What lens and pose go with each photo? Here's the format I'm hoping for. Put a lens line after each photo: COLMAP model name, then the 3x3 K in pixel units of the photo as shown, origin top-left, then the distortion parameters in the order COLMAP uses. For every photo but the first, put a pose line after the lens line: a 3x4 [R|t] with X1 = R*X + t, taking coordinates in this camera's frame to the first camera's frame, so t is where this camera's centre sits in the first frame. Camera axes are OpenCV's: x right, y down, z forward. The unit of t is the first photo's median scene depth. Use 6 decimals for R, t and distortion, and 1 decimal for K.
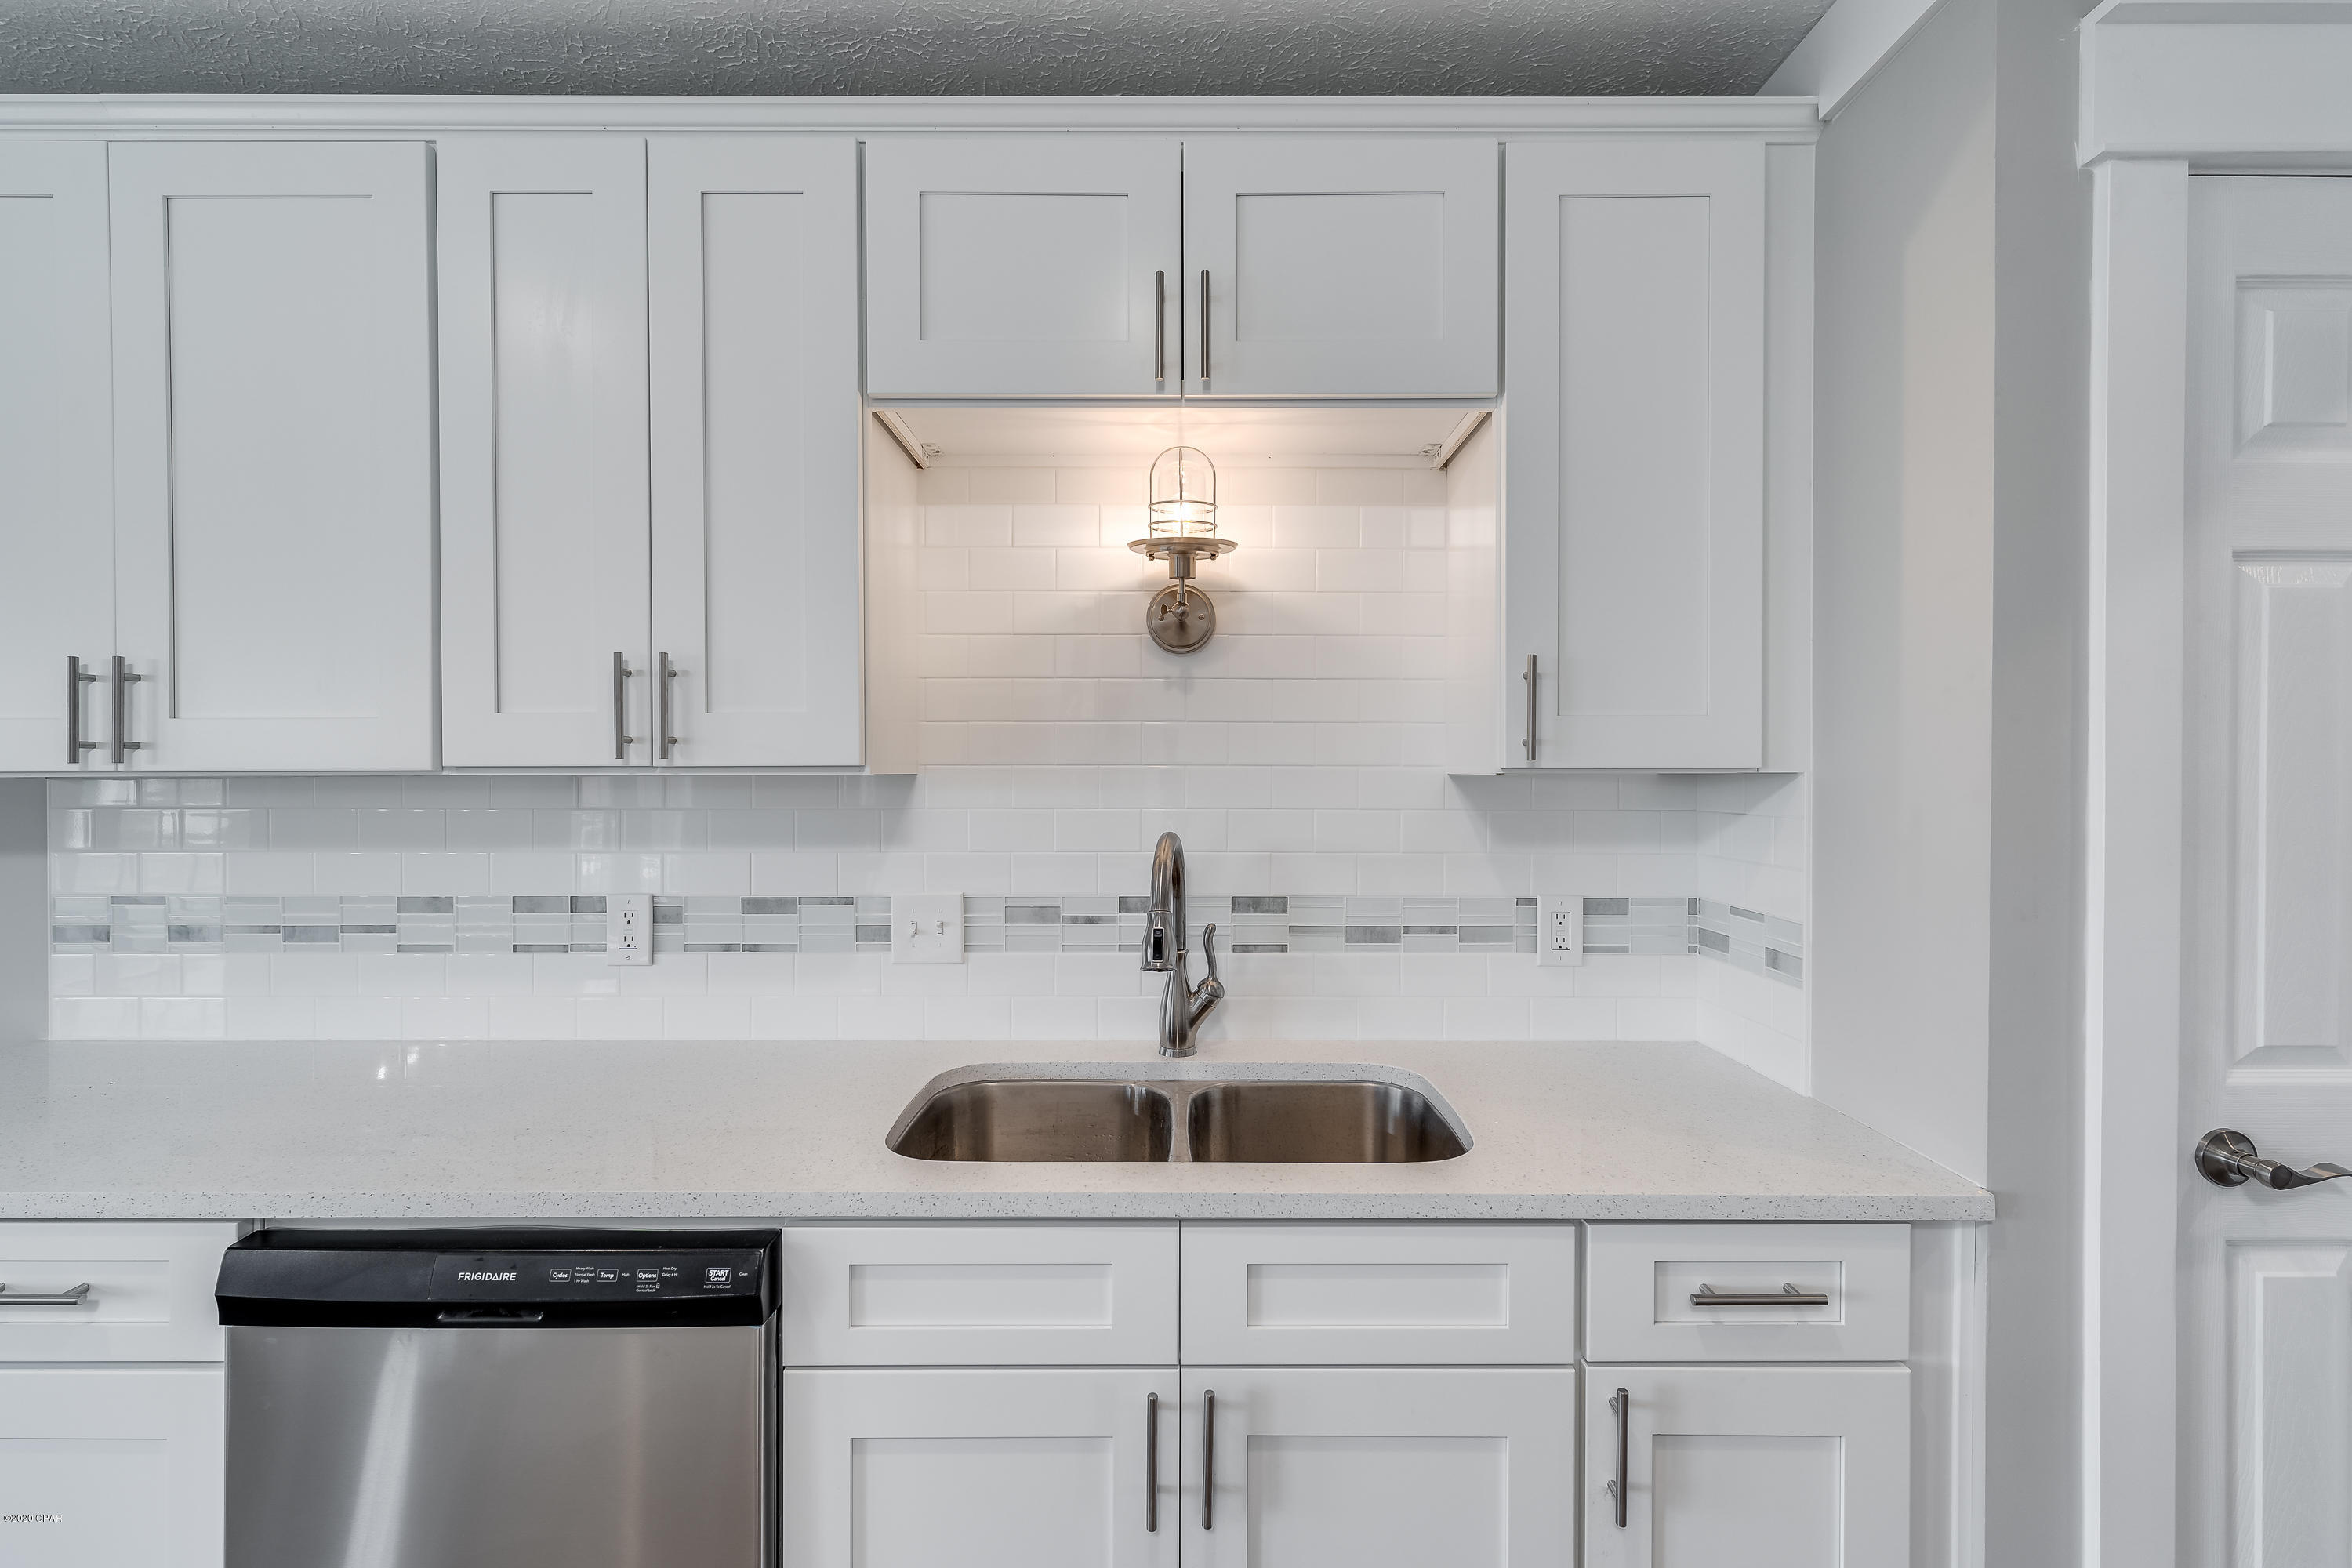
lens RADIAL K [[1017.6, 0, 1180.9], [0, 1017.6, 791.7], [0, 0, 1]] dist [0.003329, 0.000256]
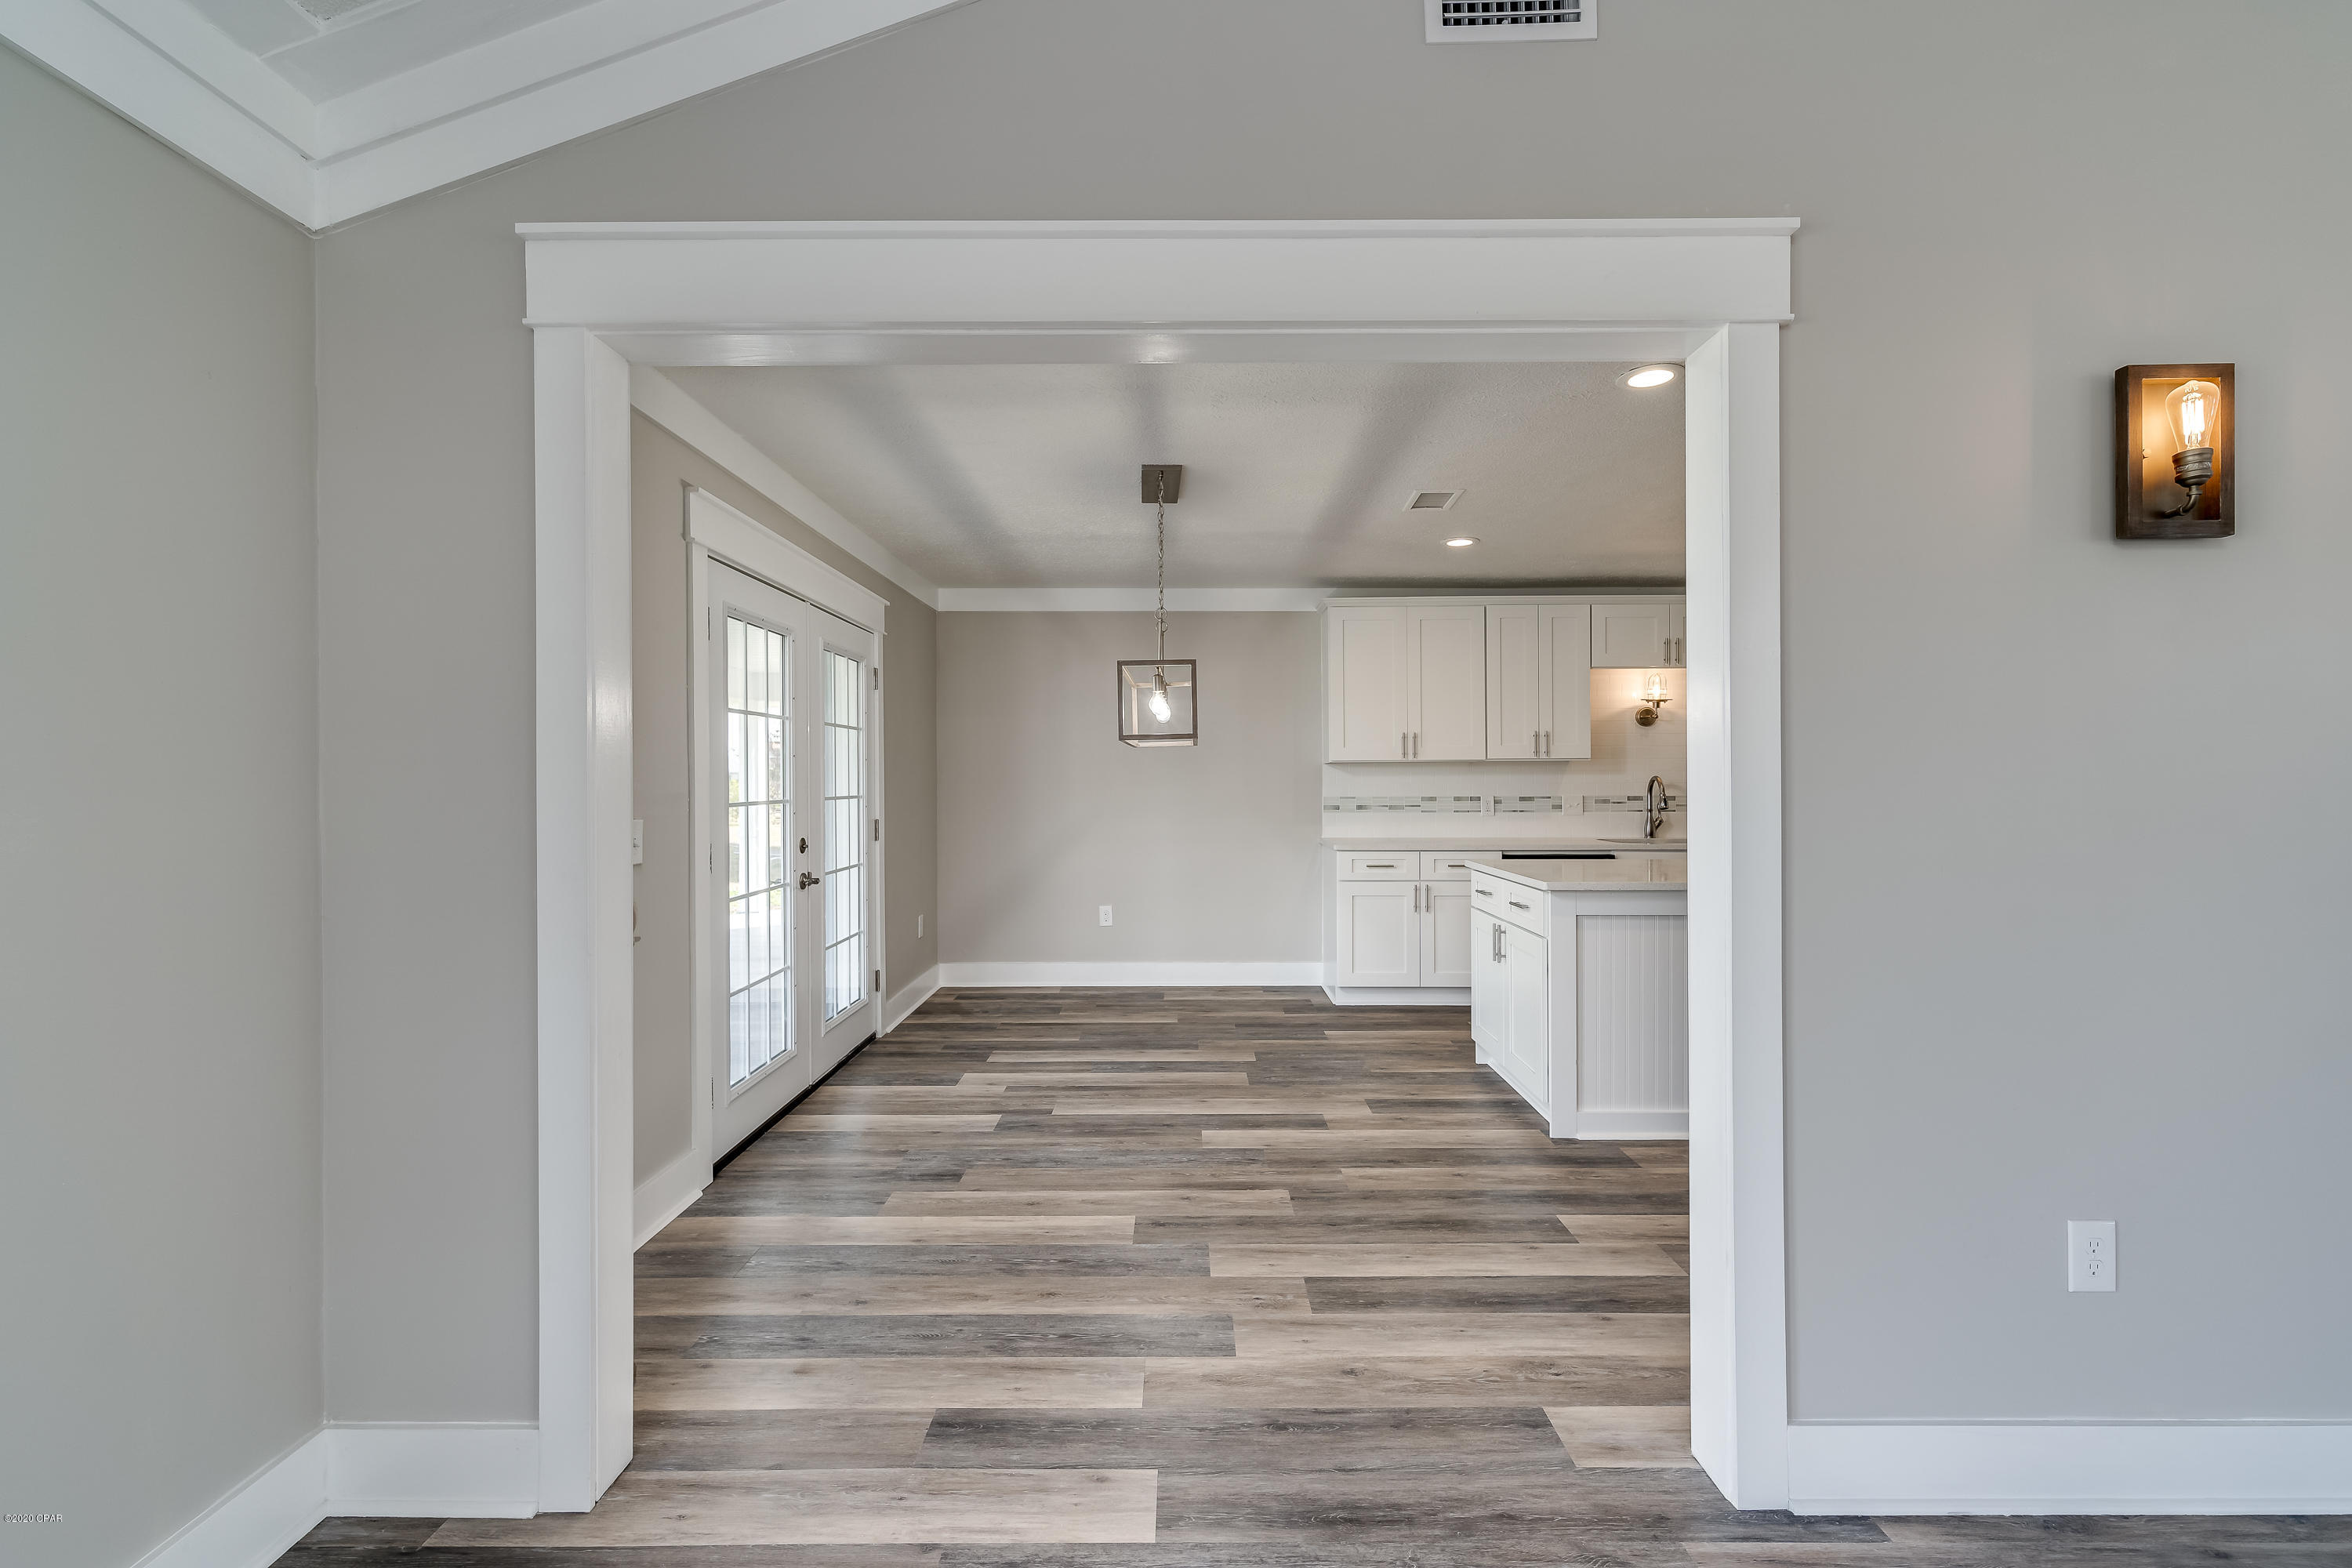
lens RADIAL K [[1017.6, 0, 1177.8], [0, 1017.6, 786.3], [0, 0, 1]] dist [0.003329, 0.000256]
pose [[0.999973, -0.002934, -0.006678, -1.888474], [0.002858, 0.999931, -0.011399, 0.125367], [0.006711, 0.011379, 0.999913, -2.984606]]
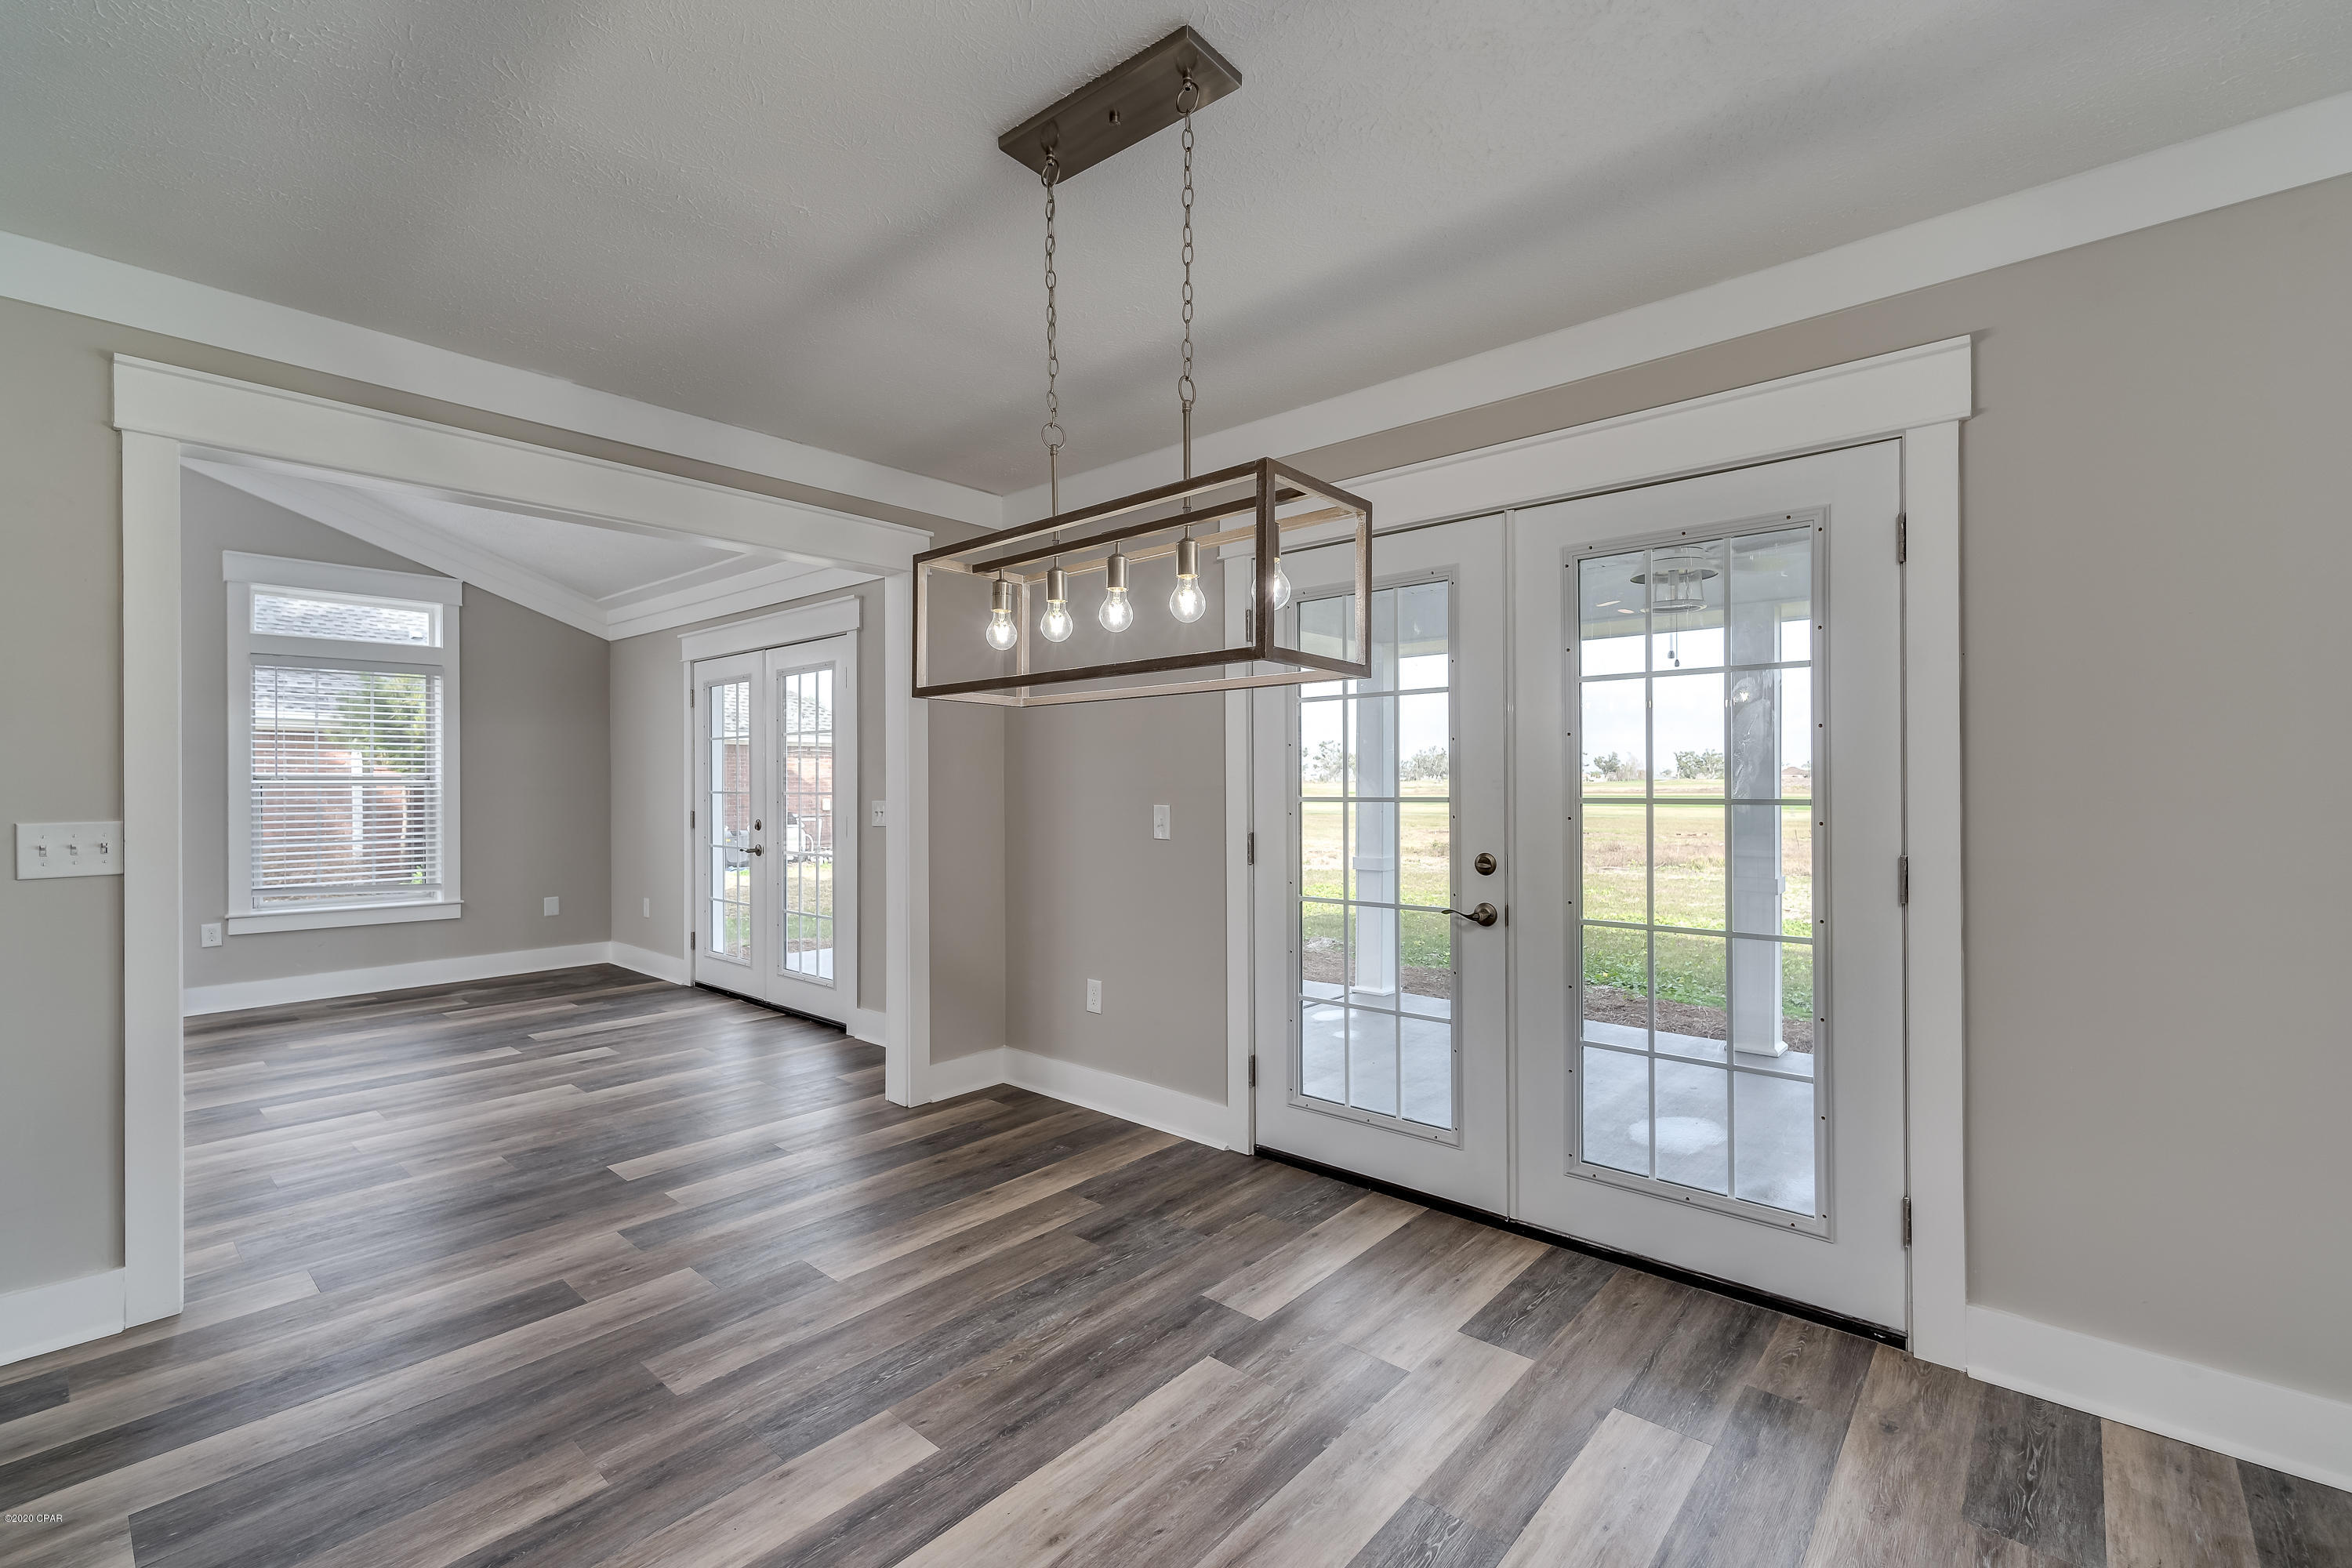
lens RADIAL K [[1017.6, 0, 1180.1], [0, 1017.6, 782.2], [0, 0, 1]] dist [0.003329, 0.000256]
pose [[-0.663657, 0.003571, -0.748028, -1.098817], [-0.010641, 0.999842, 0.014214, 0.074033], [0.747961, 0.017393, -0.663514, 0.539159]]
